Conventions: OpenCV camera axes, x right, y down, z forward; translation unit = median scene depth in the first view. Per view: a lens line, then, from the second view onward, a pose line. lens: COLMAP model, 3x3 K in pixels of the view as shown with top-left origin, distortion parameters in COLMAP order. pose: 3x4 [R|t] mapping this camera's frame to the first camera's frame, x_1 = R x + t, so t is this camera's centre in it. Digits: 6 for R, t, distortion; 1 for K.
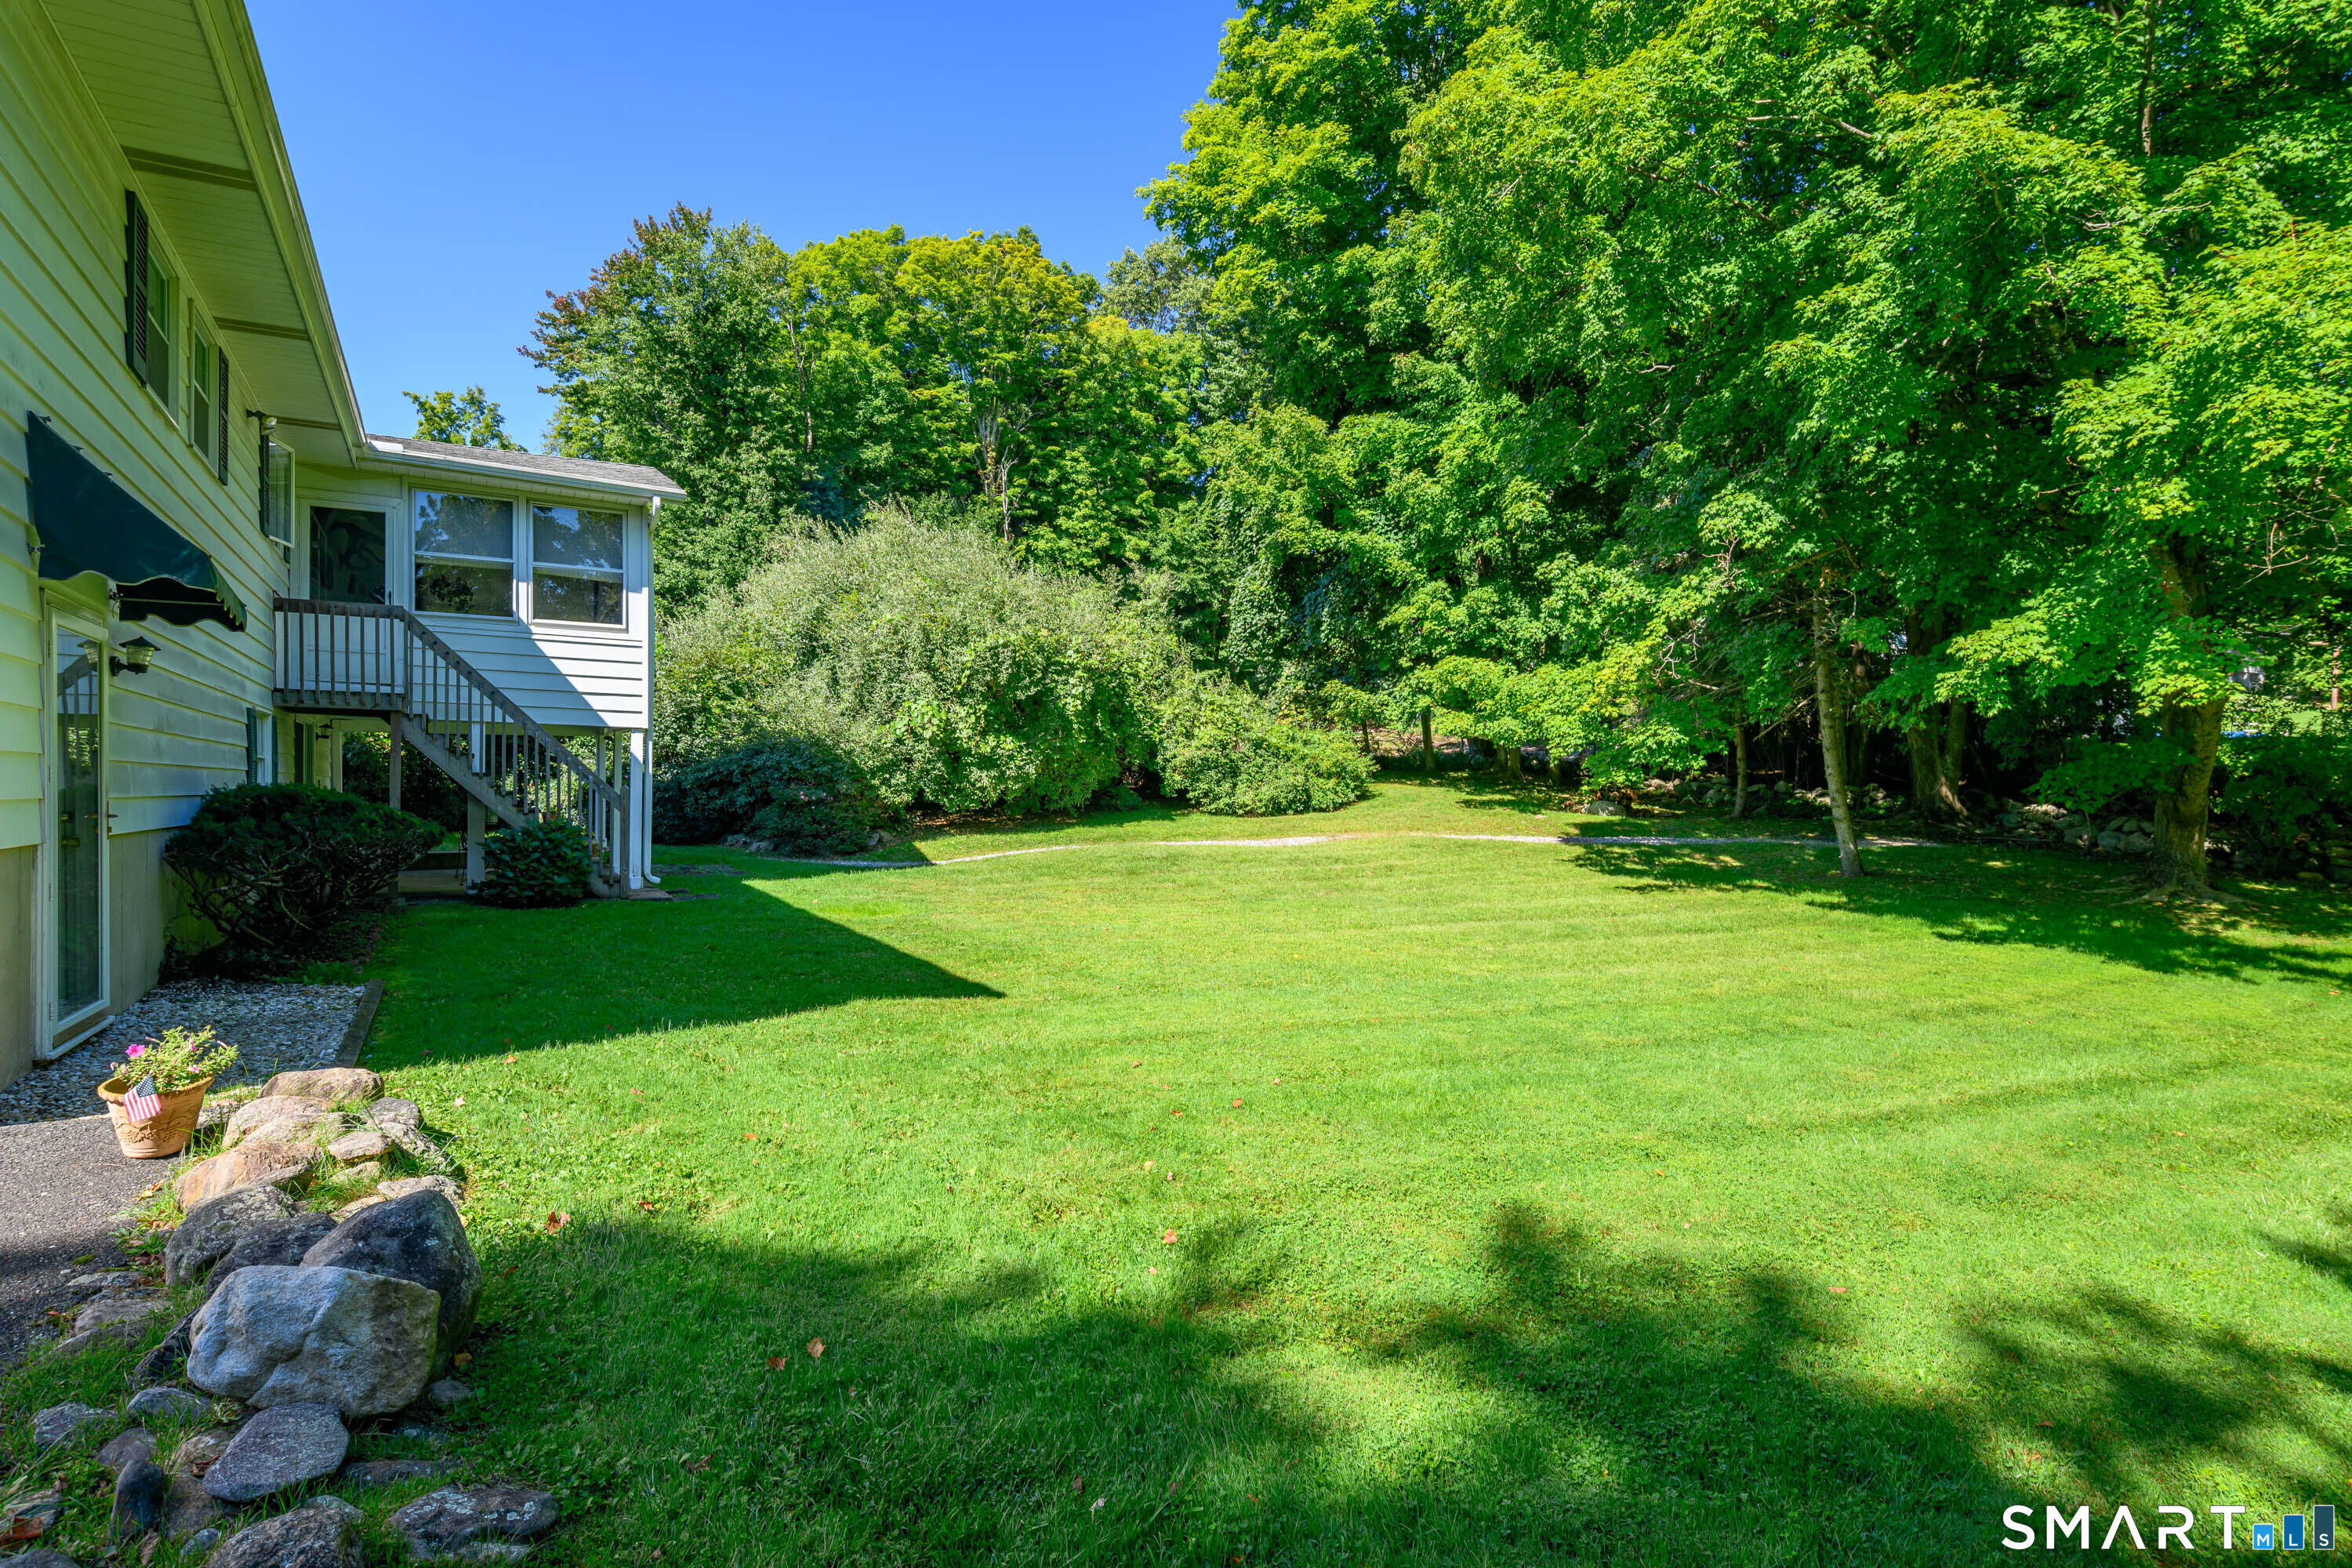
lens RADIAL K [[1207.9, 0, 1176.0], [0, 1207.9, 784.0], [0, 0, 1]] dist [-0.000966, 0.000225]
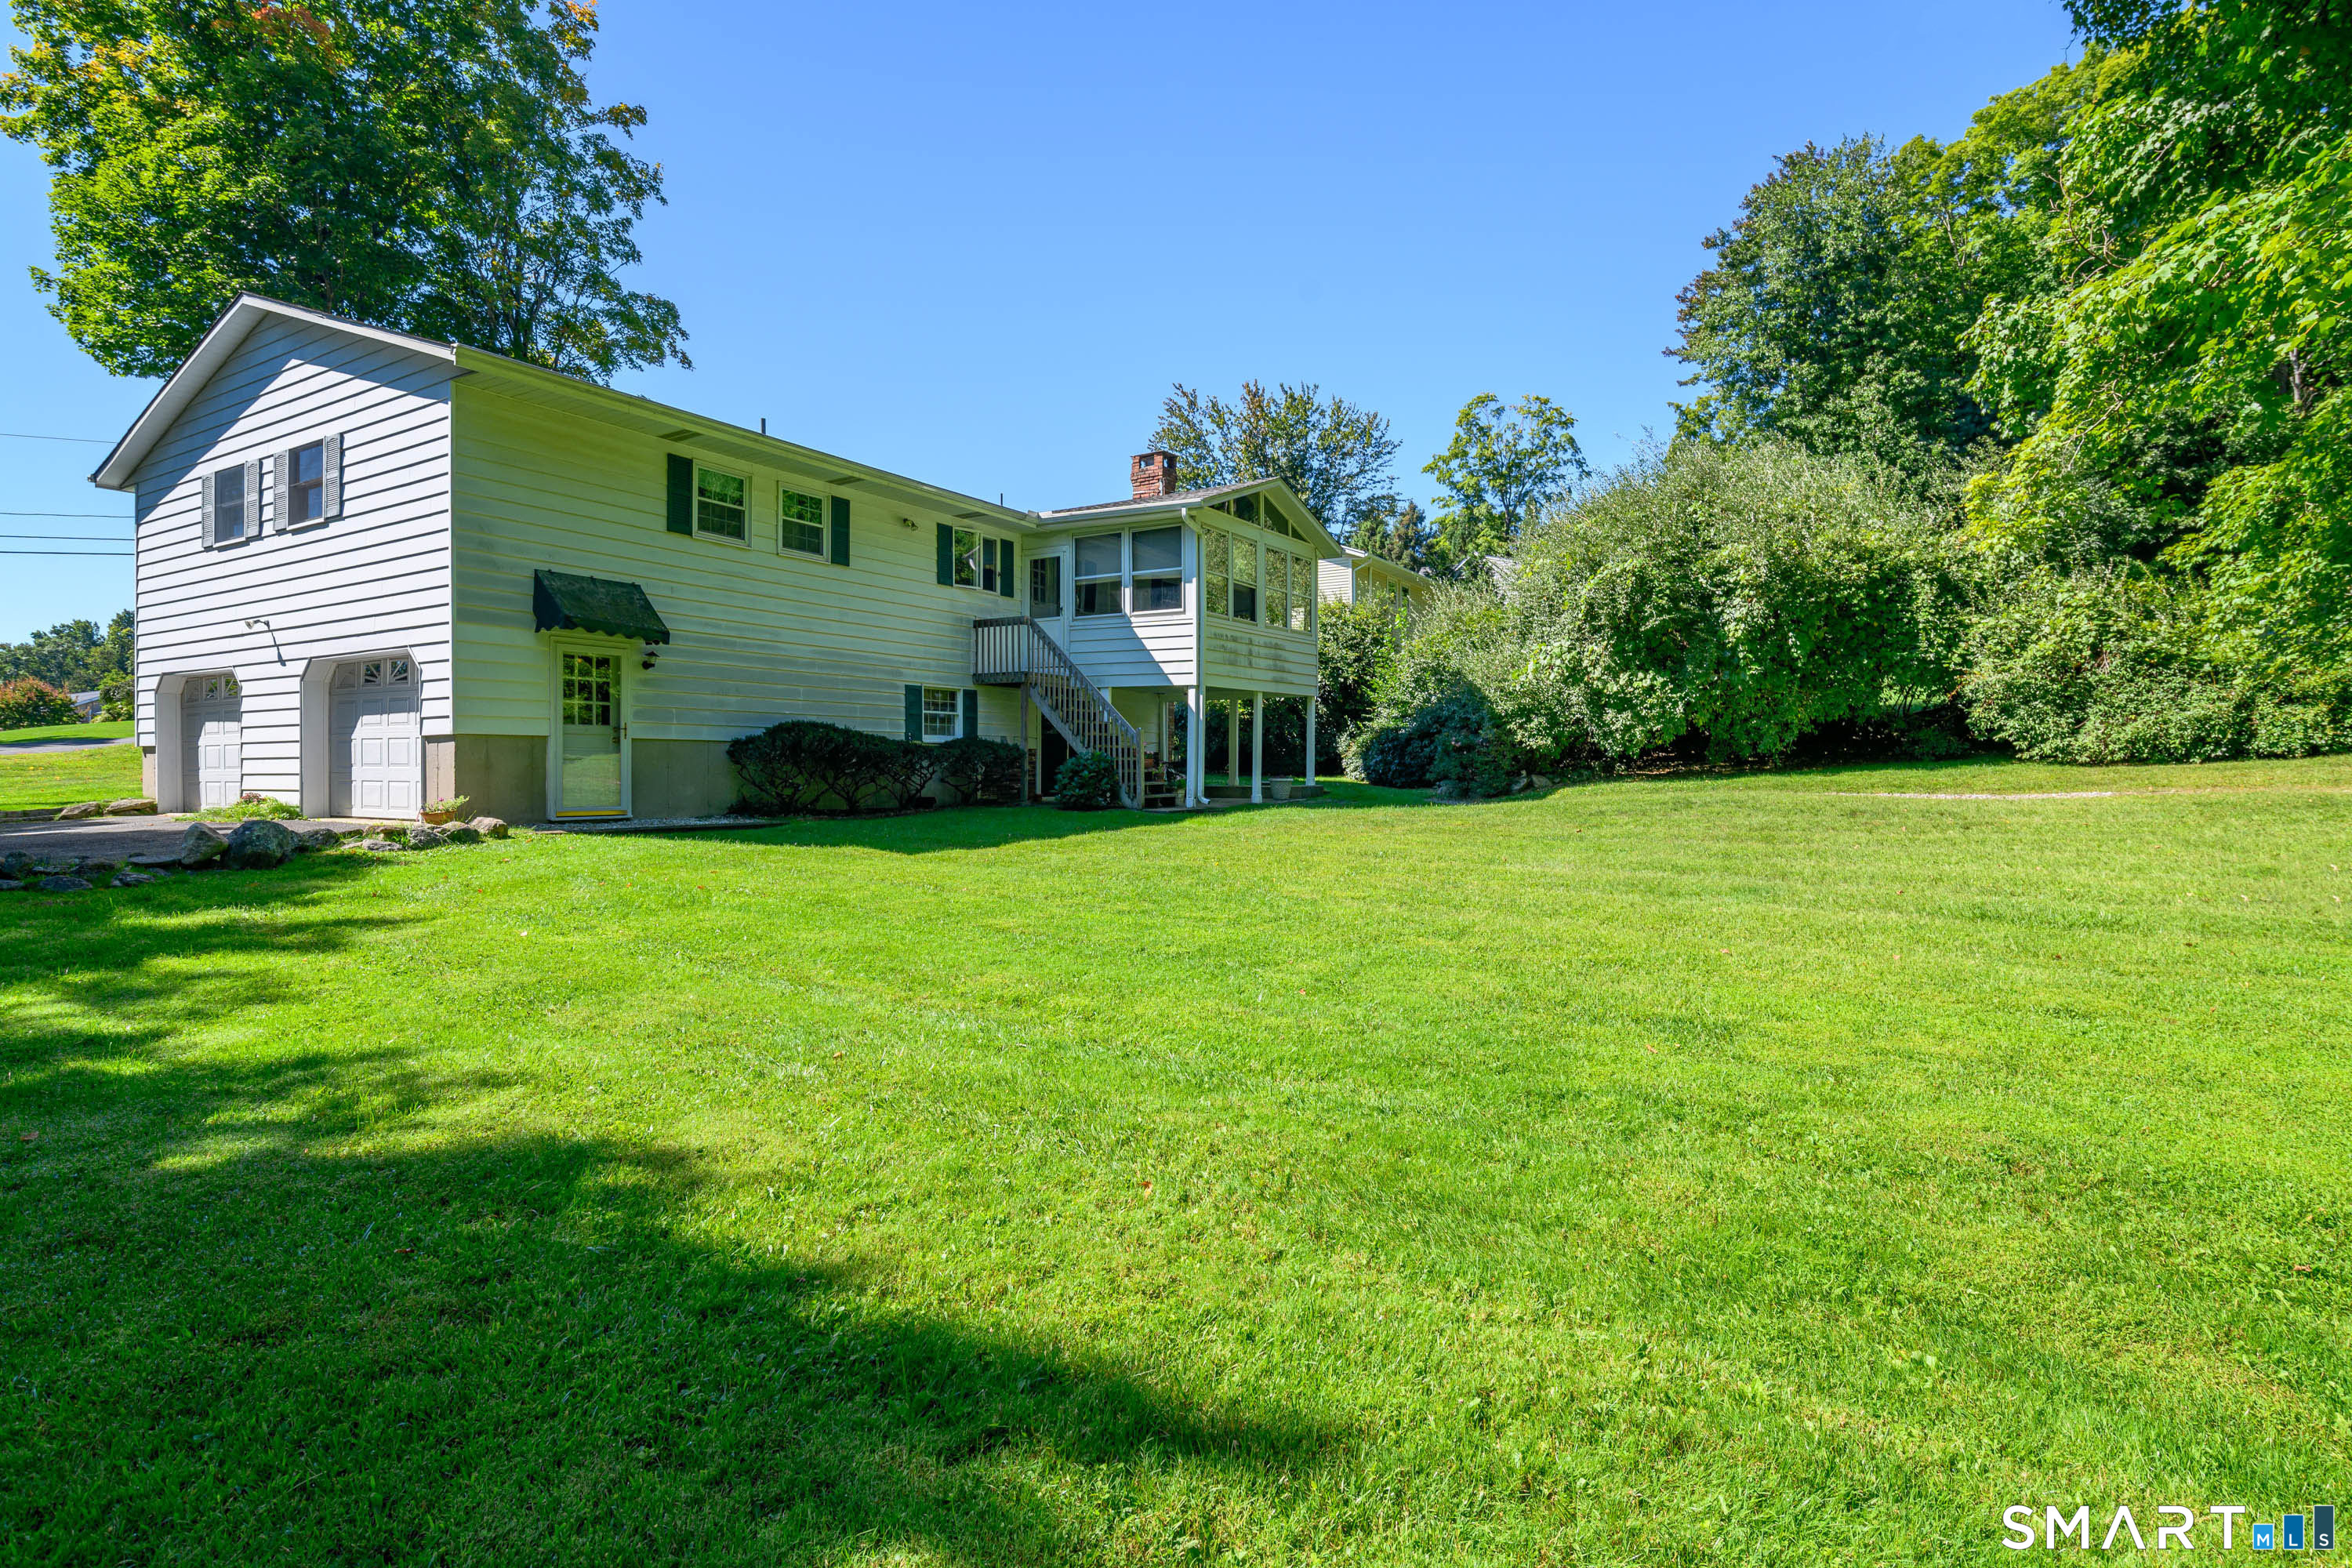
lens RADIAL K [[1207.9, 0, 1176.0], [0, 1207.9, 784.0], [0, 0, 1]] dist [-0.000966, 0.000225]
pose [[0.447096, 0.007540, -0.894454, 0.537392], [0.002645, 0.999949, 0.009751, 0.036113], [0.894482, -0.006725, 0.447054, 0.287154]]
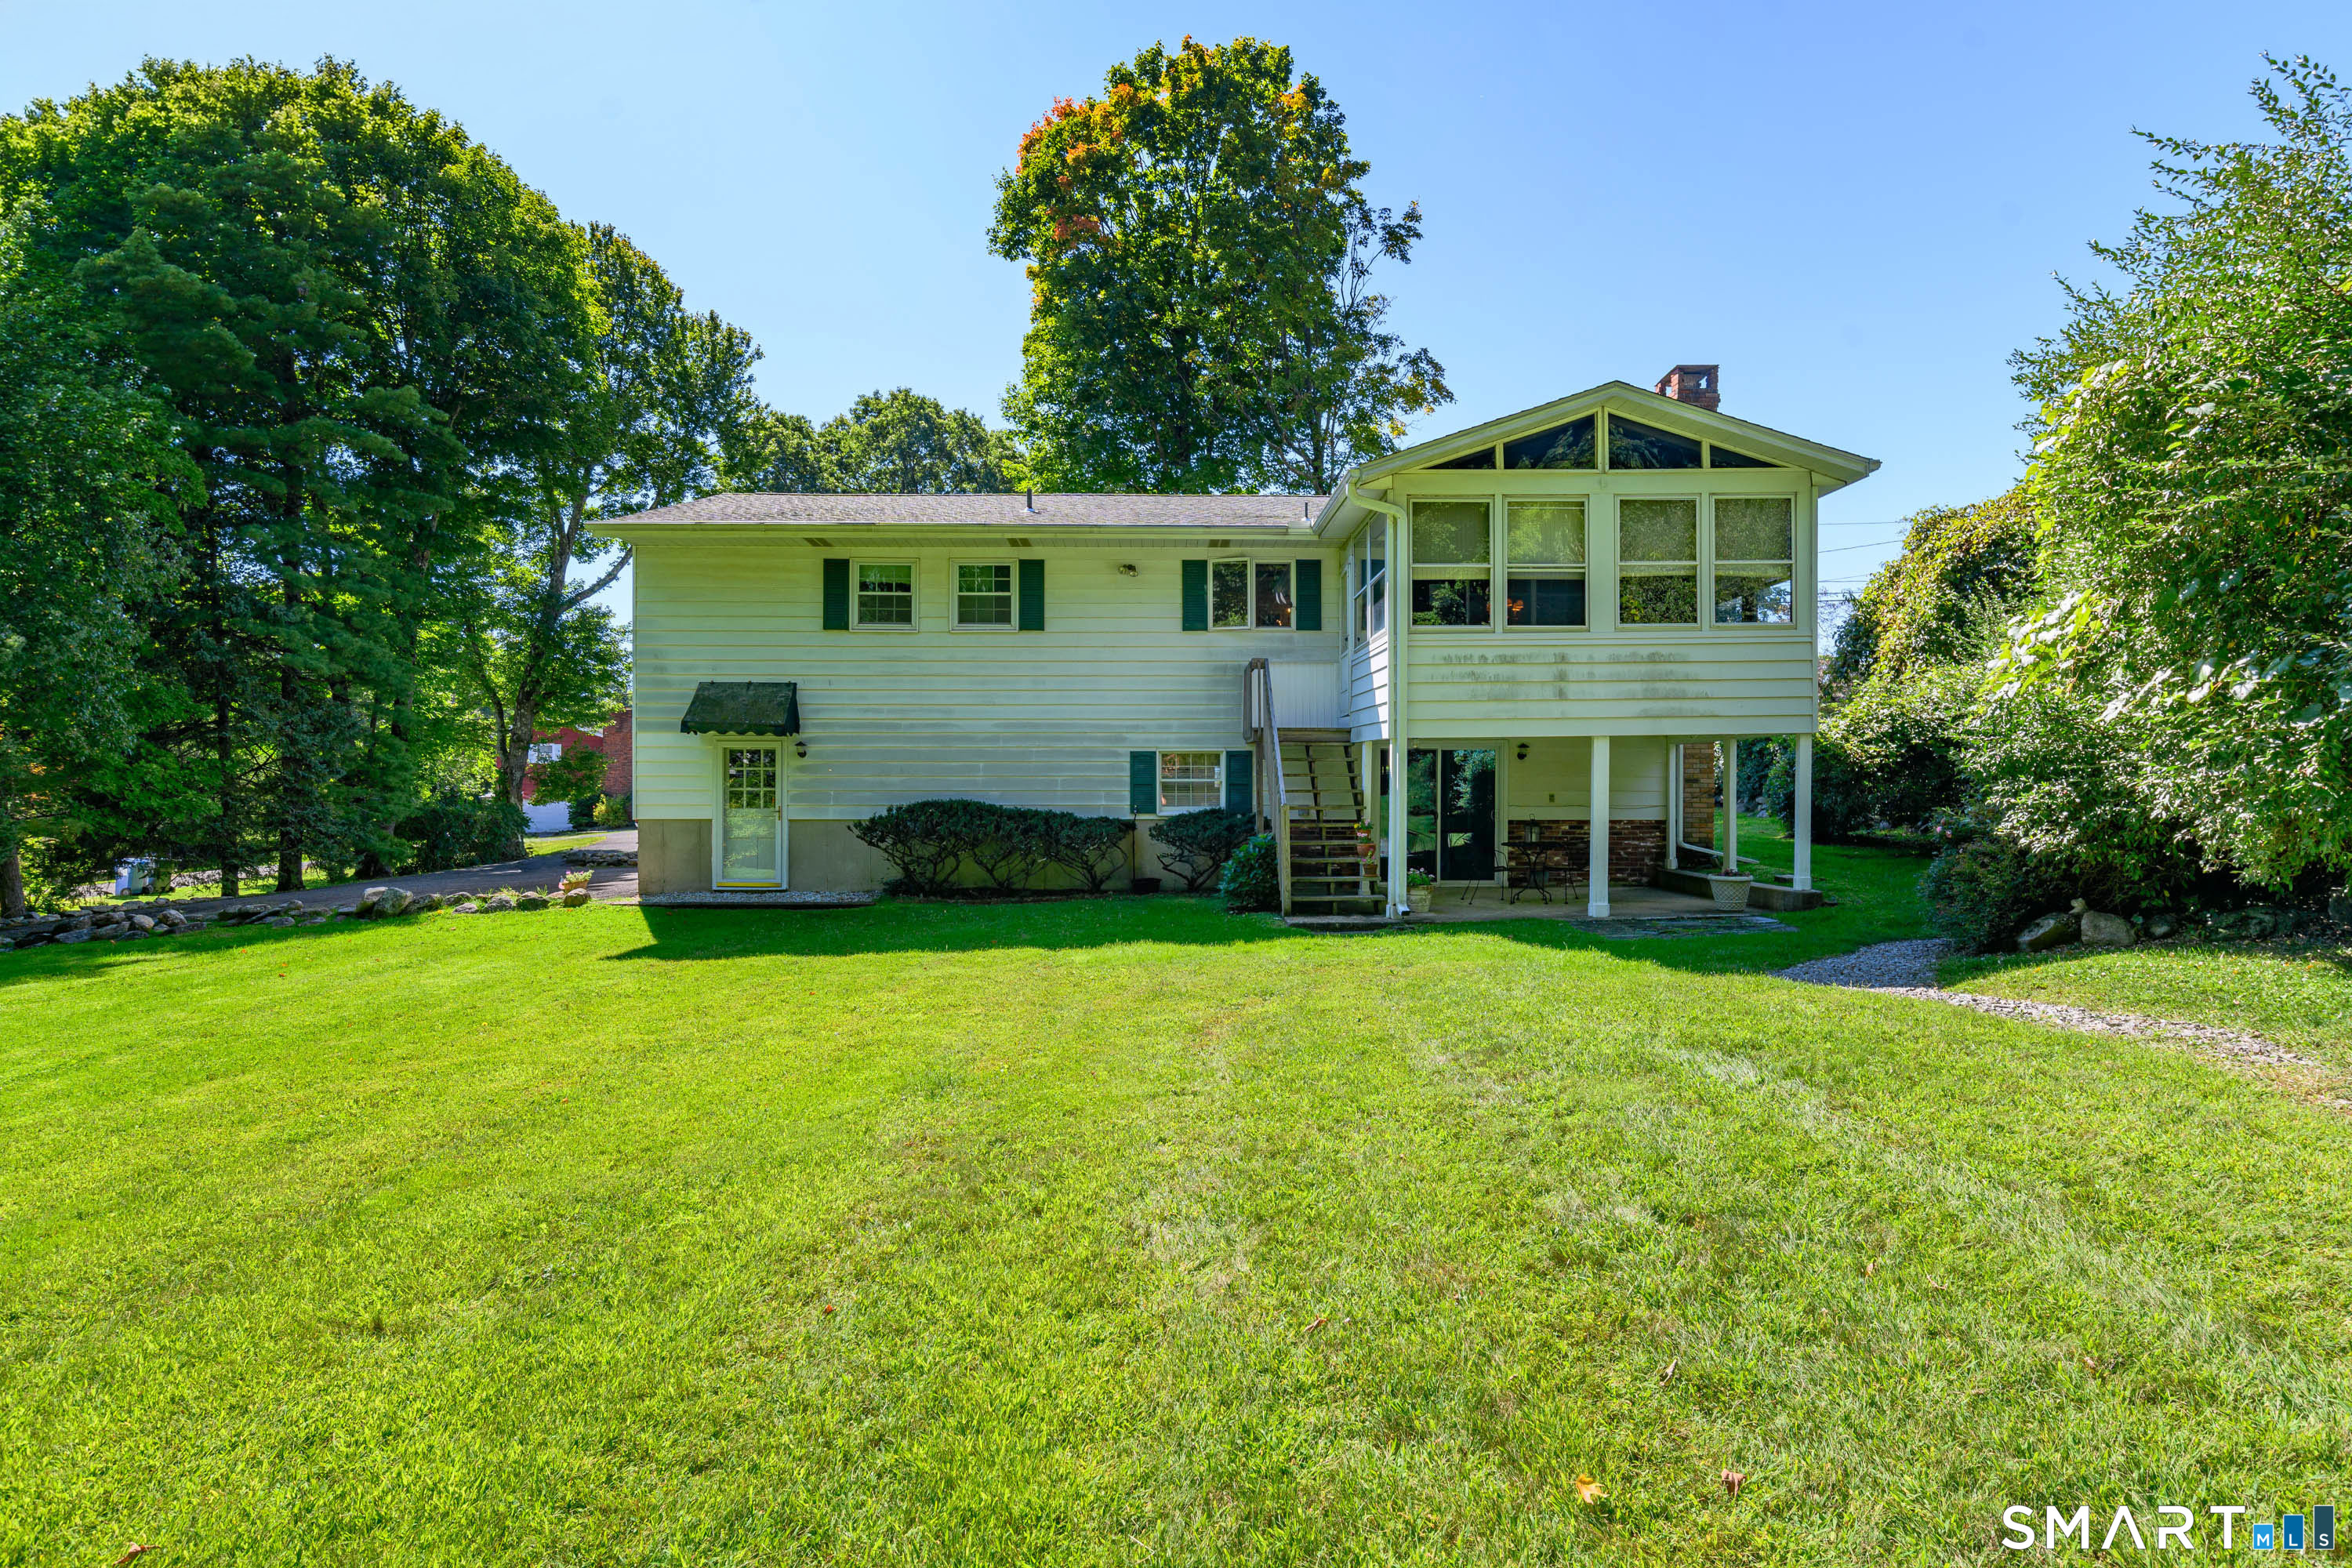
lens RADIAL K [[1207.9, 0, 1176.0], [0, 1207.9, 784.0], [0, 0, 1]] dist [-0.000966, 0.000225]
pose [[-0.518952, -0.000758, -0.854803, 0.303632], [0.001241, 0.999998, -0.001641, -0.007594], [0.854802, -0.001913, -0.518950, 0.969359]]
